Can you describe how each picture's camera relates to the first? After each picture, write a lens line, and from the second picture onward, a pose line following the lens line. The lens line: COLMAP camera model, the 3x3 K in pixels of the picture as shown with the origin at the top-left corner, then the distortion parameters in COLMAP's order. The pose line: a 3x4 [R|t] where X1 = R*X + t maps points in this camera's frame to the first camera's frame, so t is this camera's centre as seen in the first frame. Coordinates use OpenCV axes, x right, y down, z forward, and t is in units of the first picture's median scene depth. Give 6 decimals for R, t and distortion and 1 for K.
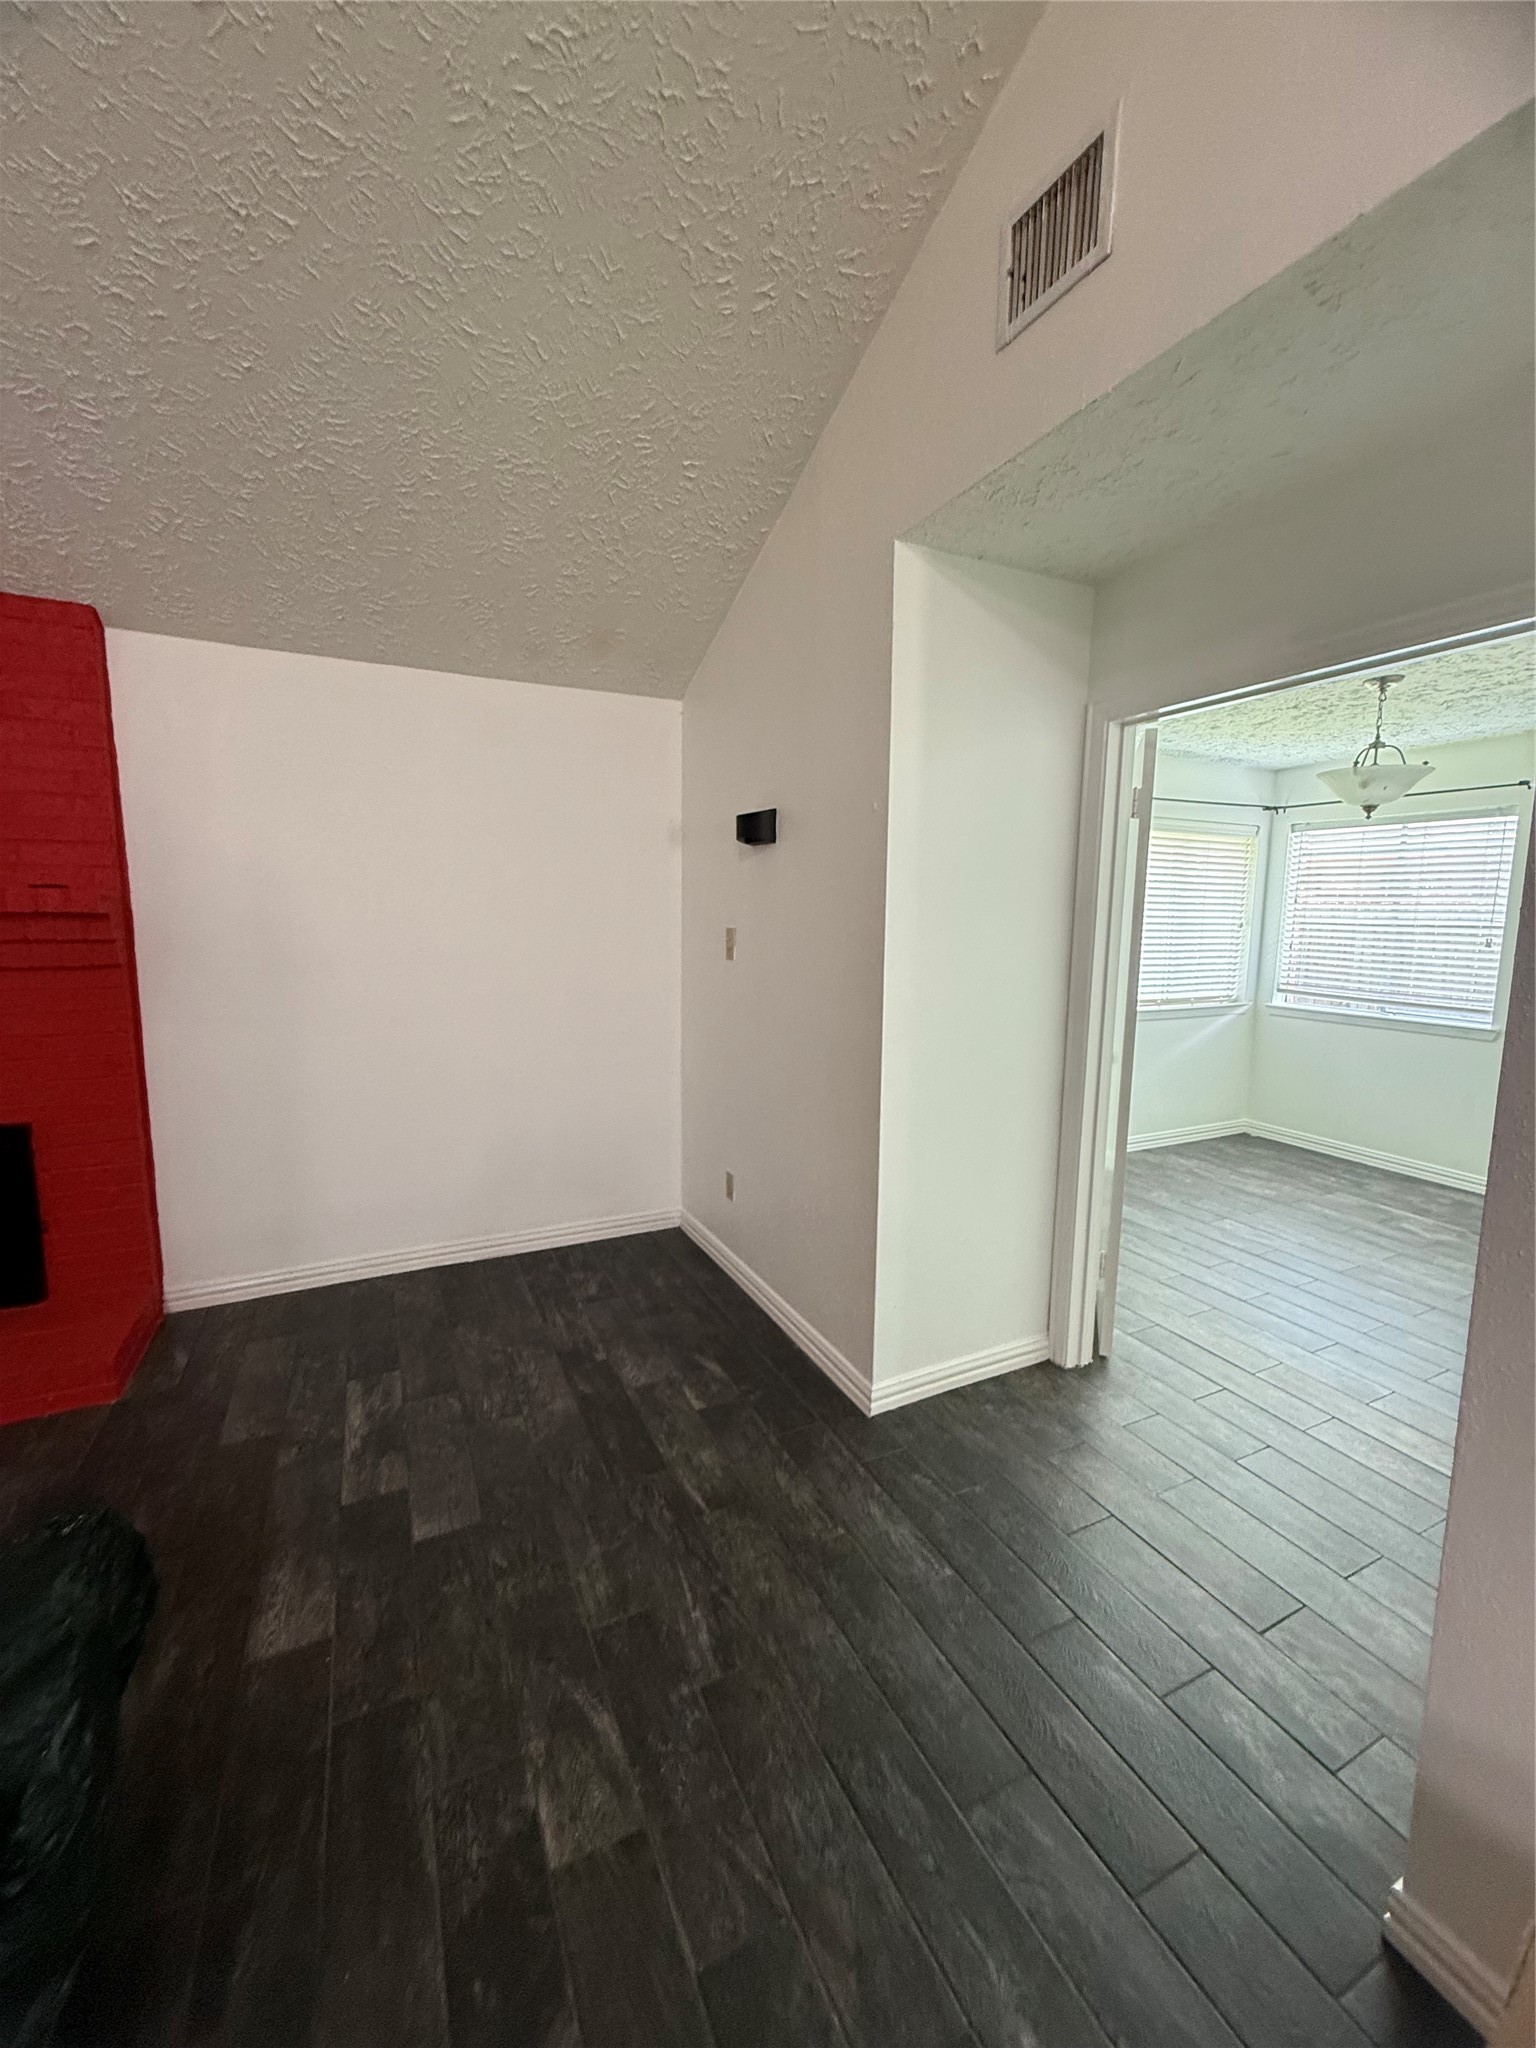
lens RADIAL K [[811.6, 0, 769.9], [0, 811.6, 1019.5], [0, 0, 1]] dist [0.000482, 0.000811]
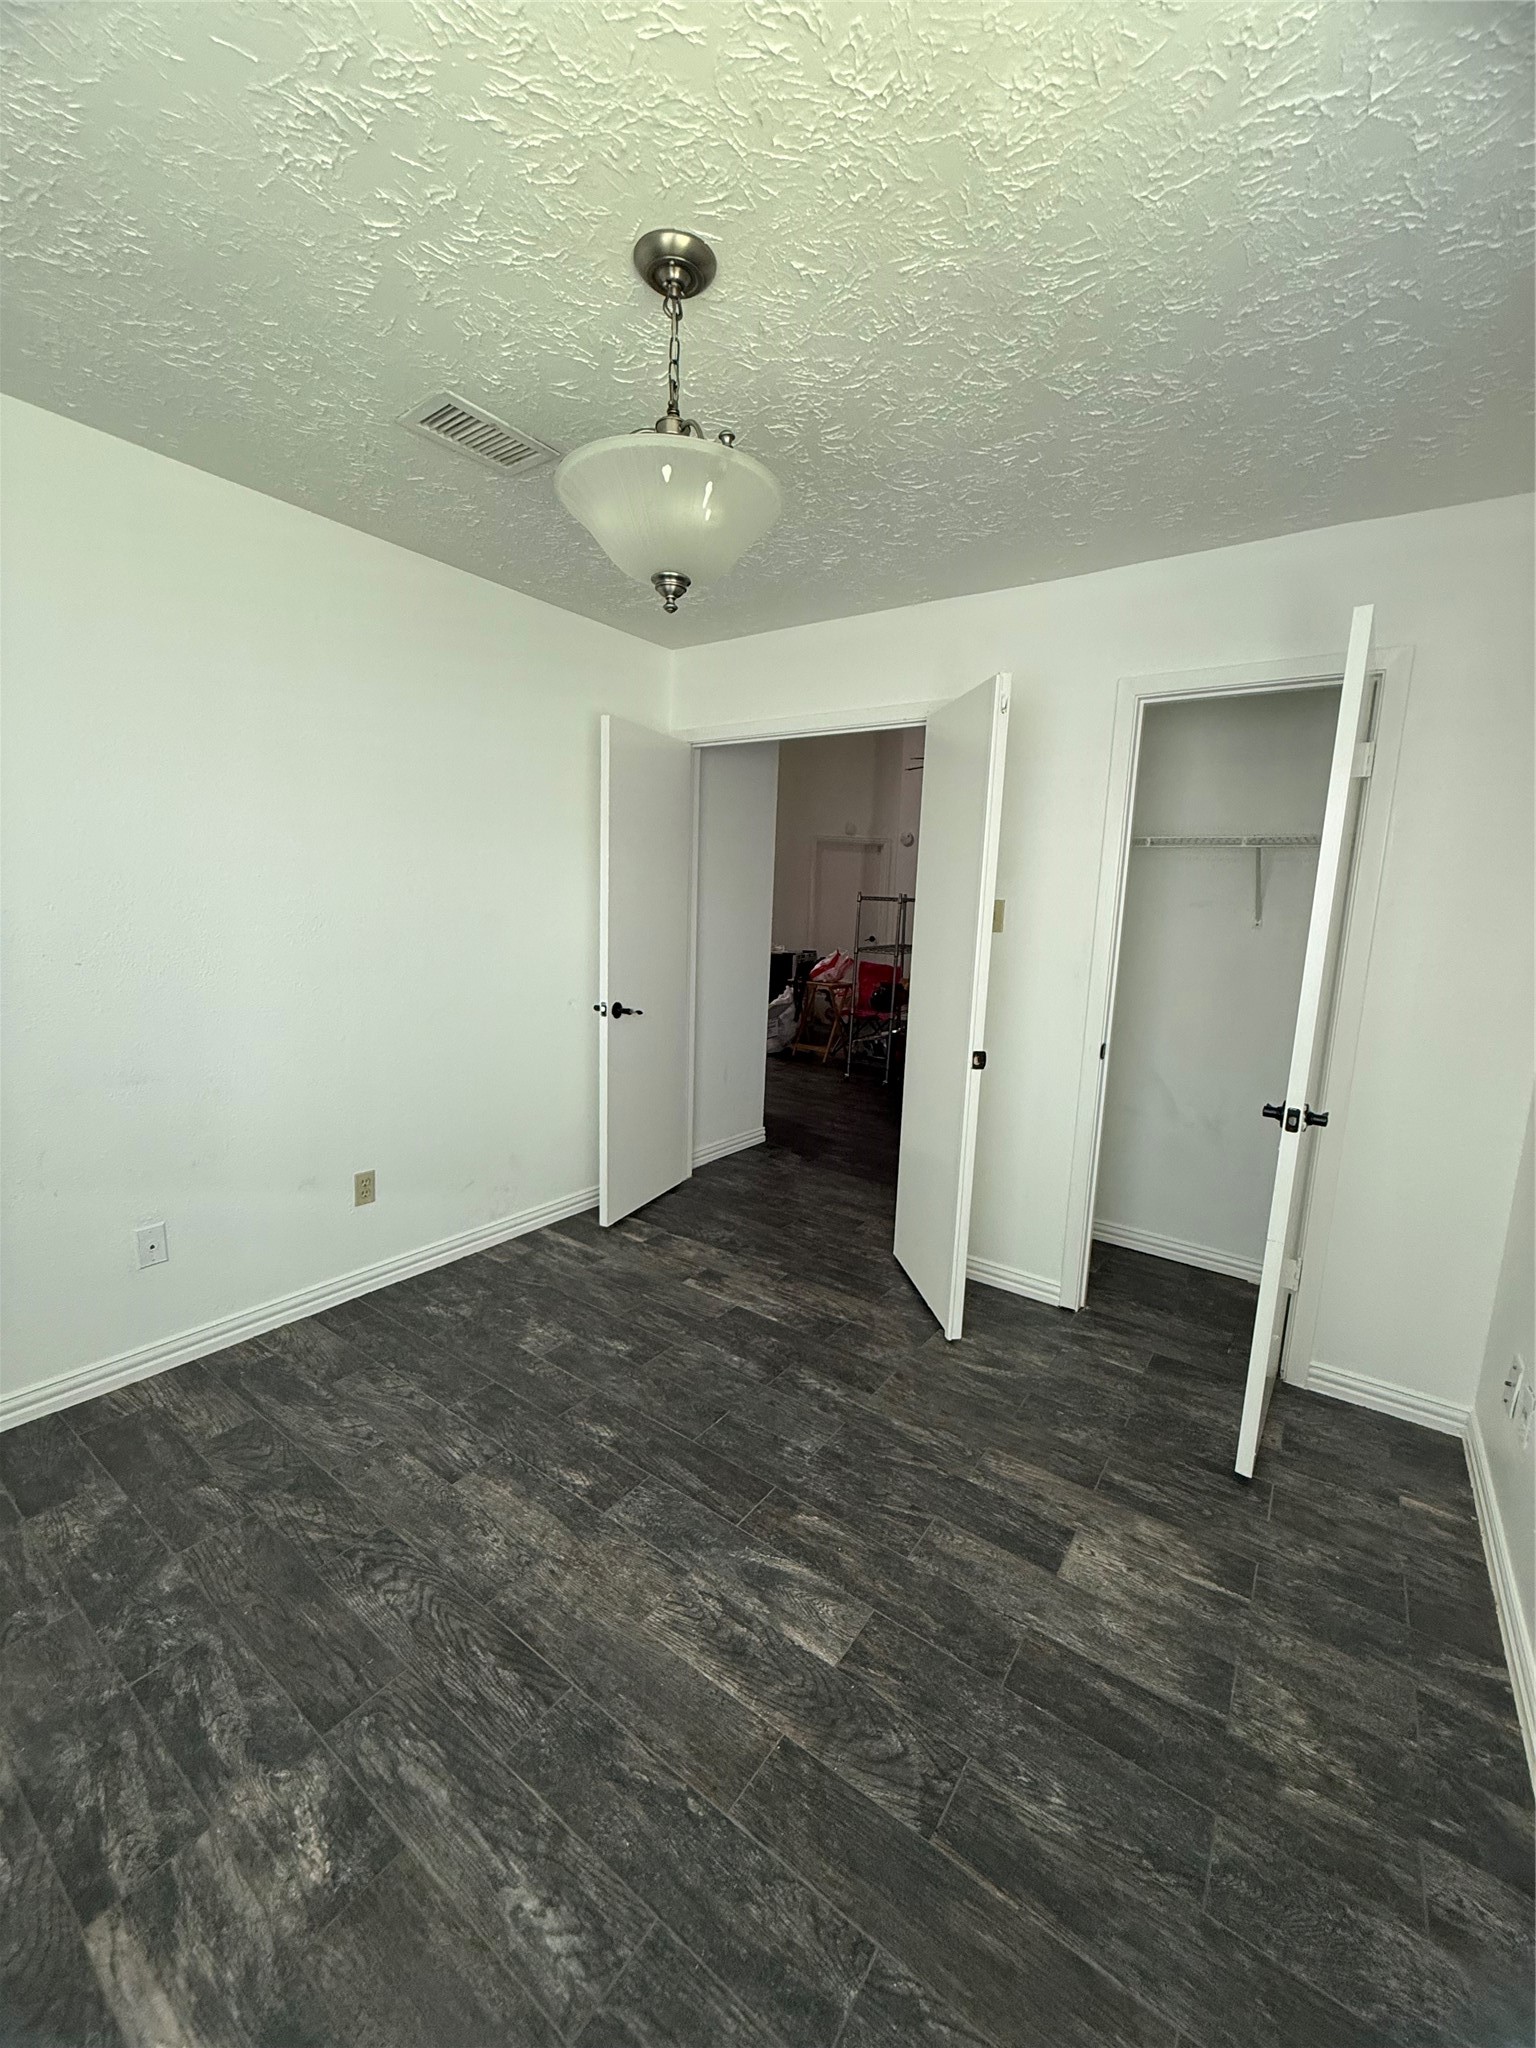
lens RADIAL K [[811.6, 0, 767.0], [0, 811.6, 1019.4], [0, 0, 1]] dist [0.000482, 0.000811]
pose [[-0.881398, 0.030545, -0.471387, 0.680663], [-0.107658, 0.958656, 0.263418, -0.118169], [0.459944, 0.282924, -0.841668, 1.093405]]
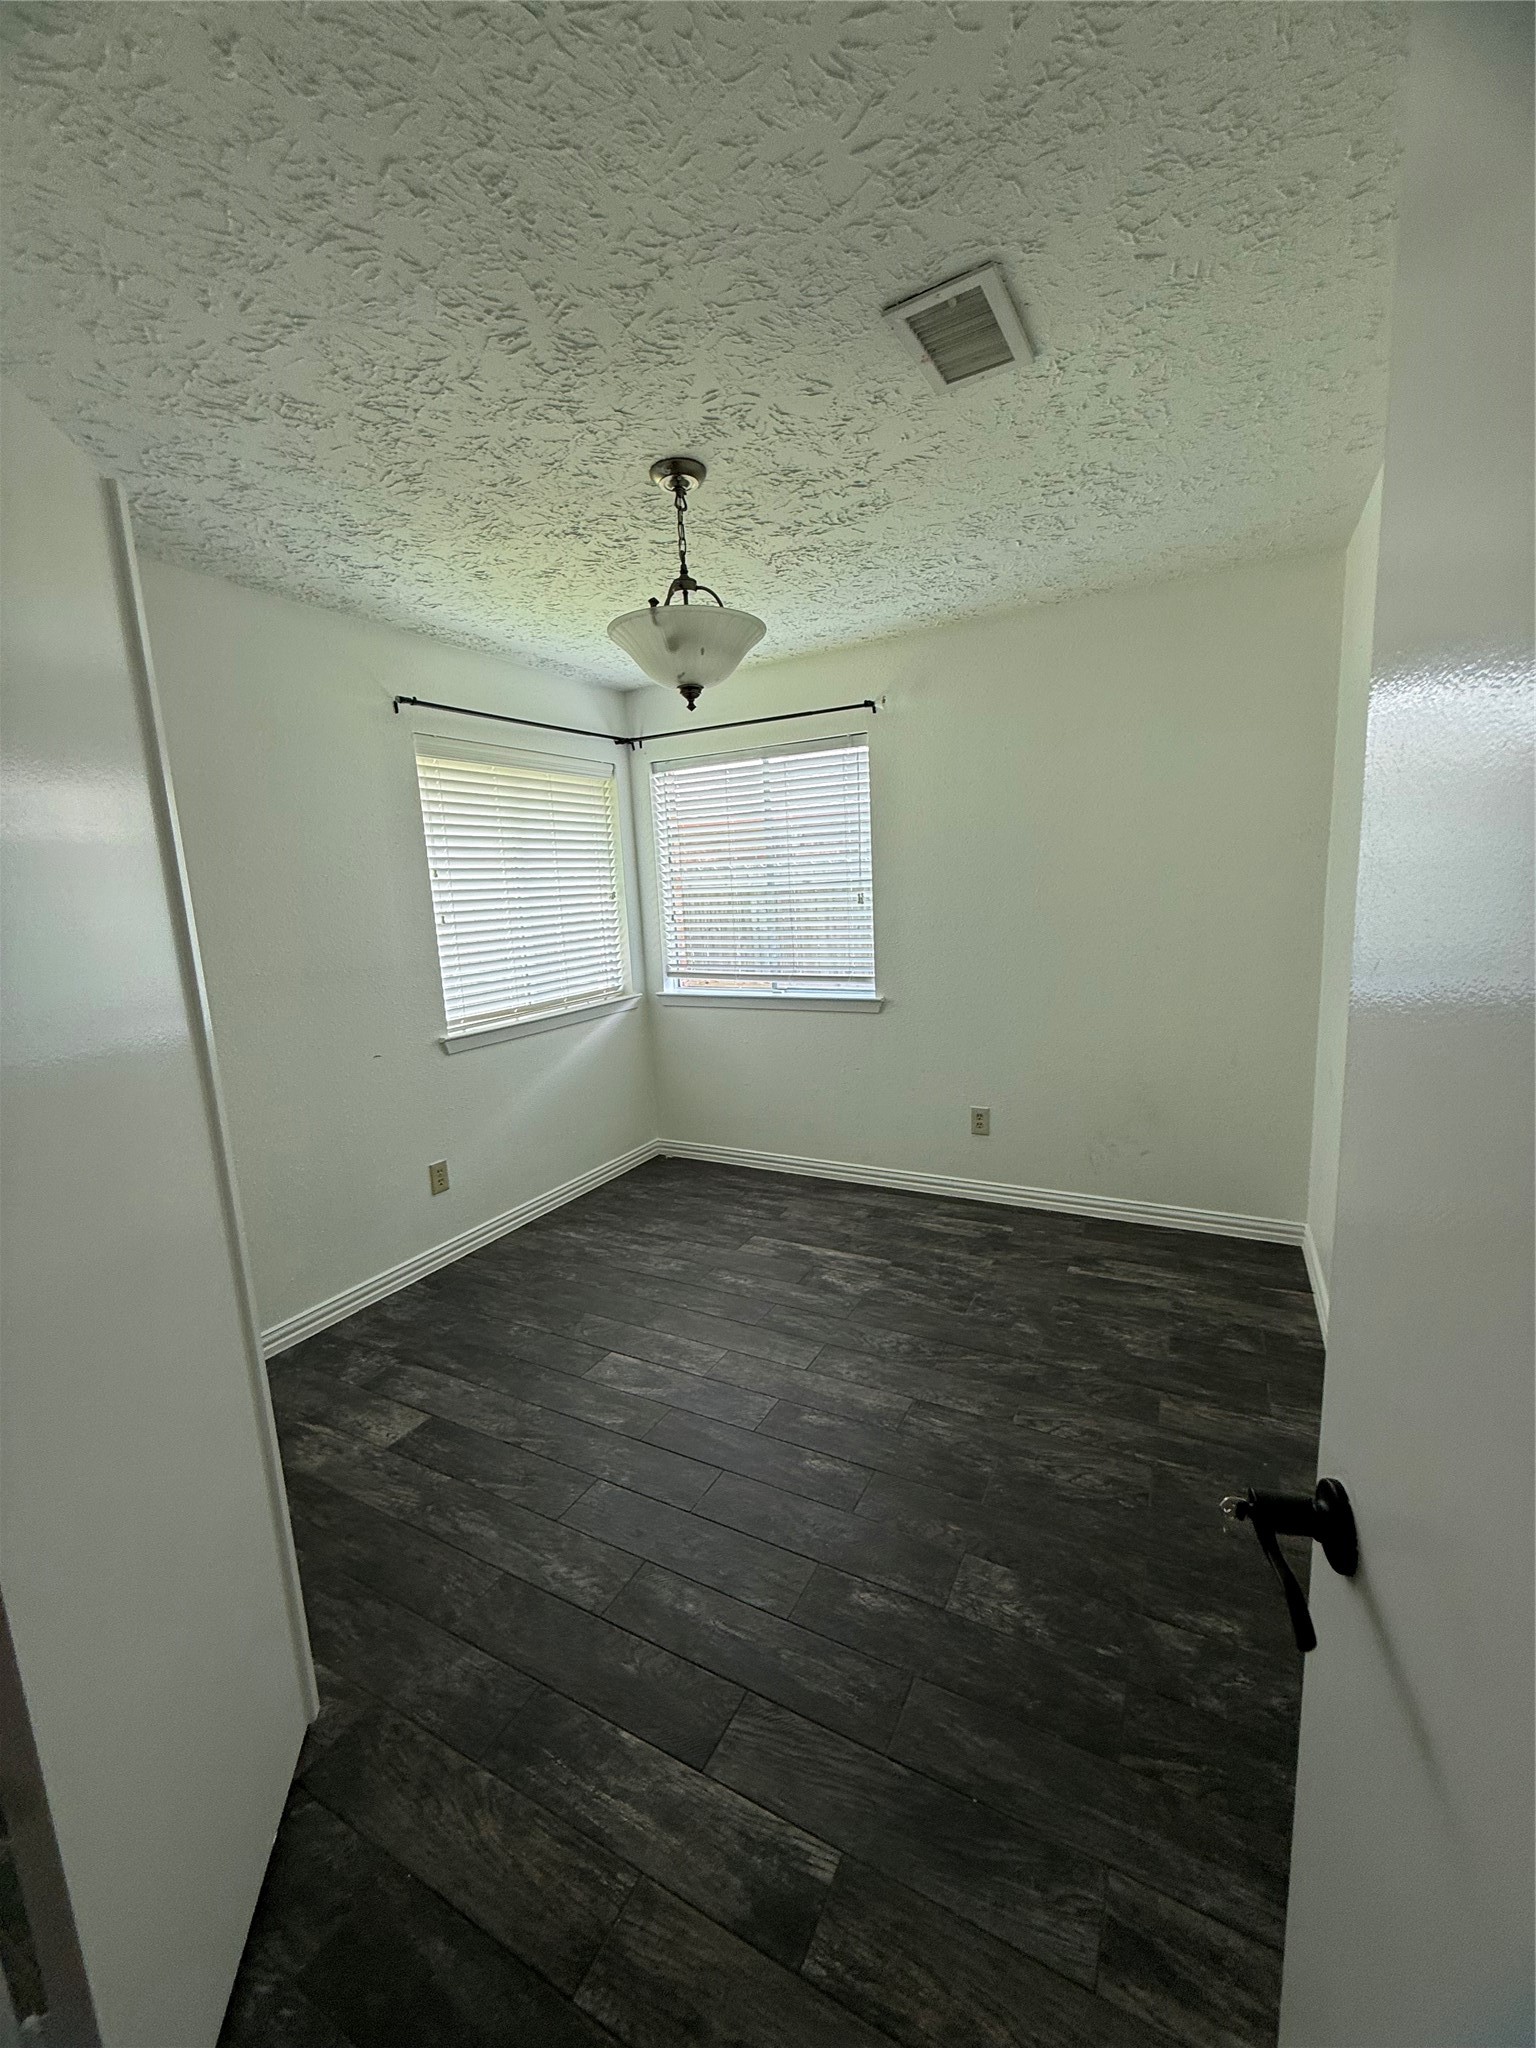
lens RADIAL K [[811.6, 0, 771.8], [0, 811.6, 1013.0], [0, 0, 1]] dist [0.000482, 0.000811]
pose [[0.811304, -0.139445, 0.567750, 0.306492], [0.133617, 0.989661, 0.052134, -0.032116], [-0.569150, 0.033565, 0.821548, 0.354319]]
